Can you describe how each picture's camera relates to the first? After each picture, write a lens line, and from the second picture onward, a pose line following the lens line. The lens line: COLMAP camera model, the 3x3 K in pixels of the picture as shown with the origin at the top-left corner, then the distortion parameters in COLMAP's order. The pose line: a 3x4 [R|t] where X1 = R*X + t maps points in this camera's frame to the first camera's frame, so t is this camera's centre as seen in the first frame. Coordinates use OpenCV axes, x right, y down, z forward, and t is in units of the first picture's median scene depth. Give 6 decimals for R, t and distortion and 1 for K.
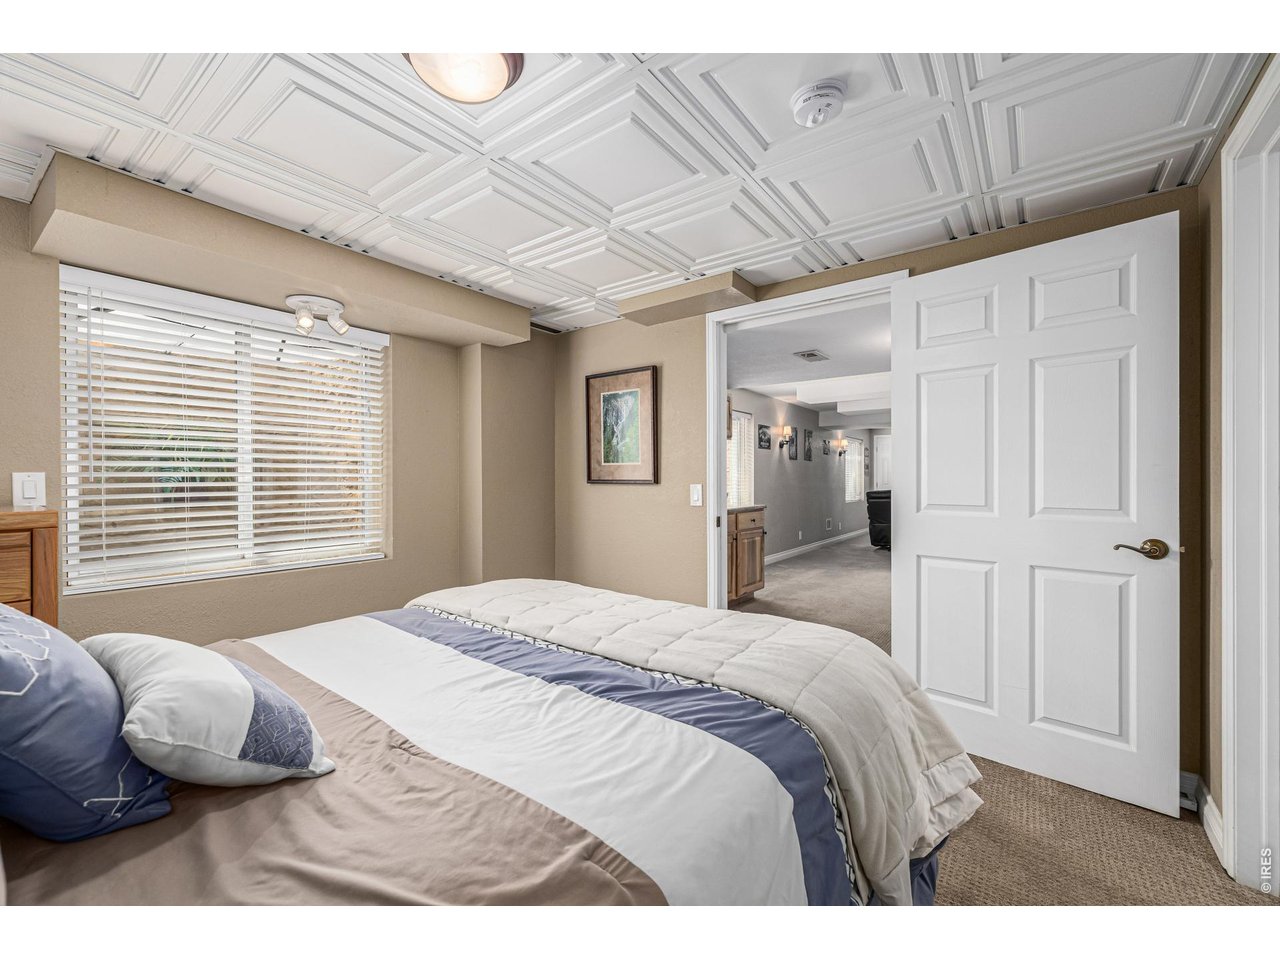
lens RADIAL K [[534.8, 0, 637.2], [0, 534.8, 480.6], [0, 0, 1]] dist [-0.000723, -0.000008]
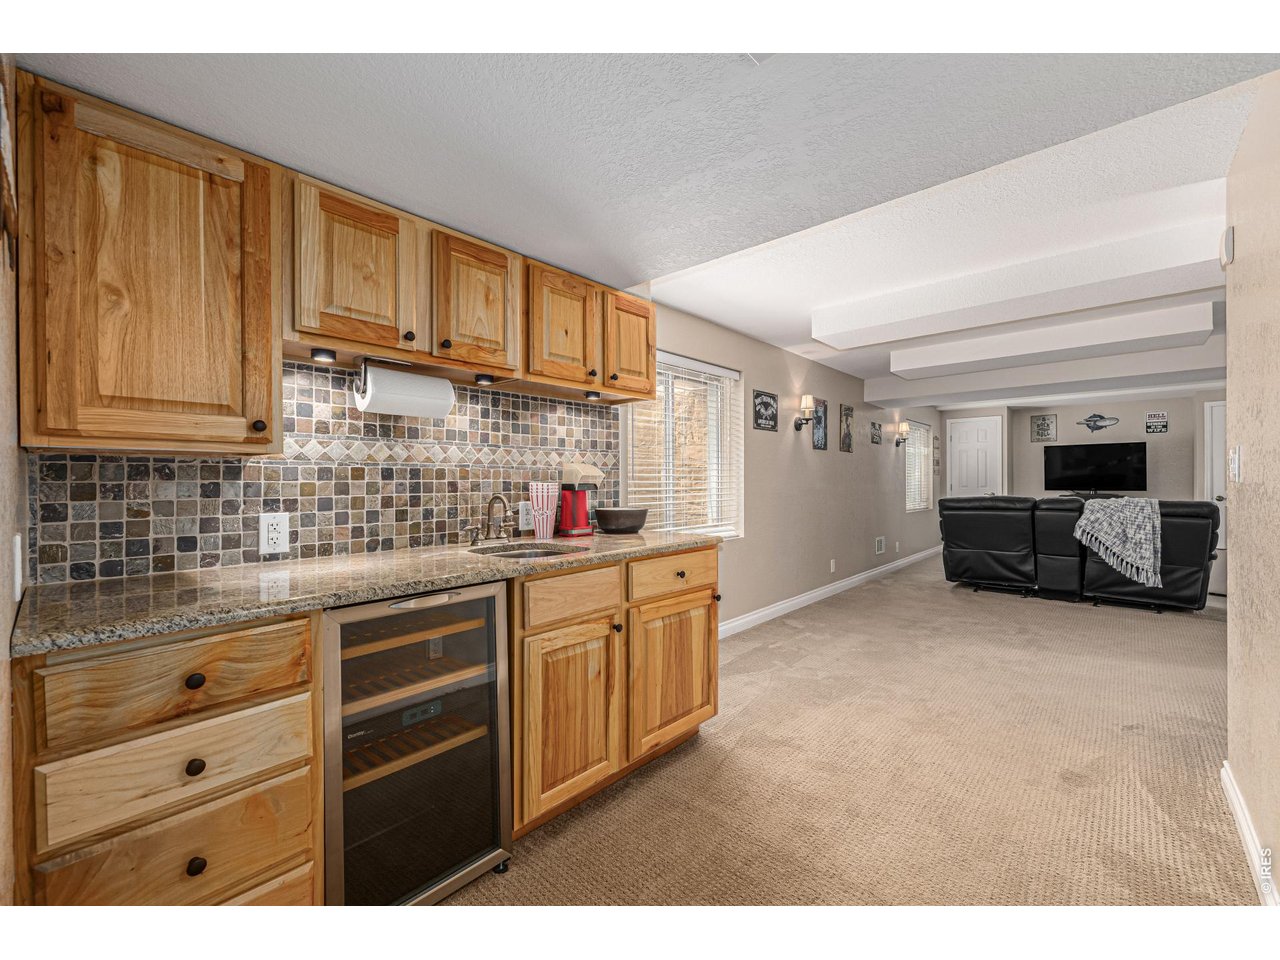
lens RADIAL K [[534.8, 0, 642.5], [0, 534.8, 476.4], [0, 0, 1]] dist [-0.000723, -0.000008]
pose [[0.995905, 0.000599, -0.090398, 0.141521], [-0.001243, 0.999974, -0.007060, -0.002016], [0.090392, 0.007143, 0.995881, 0.350153]]
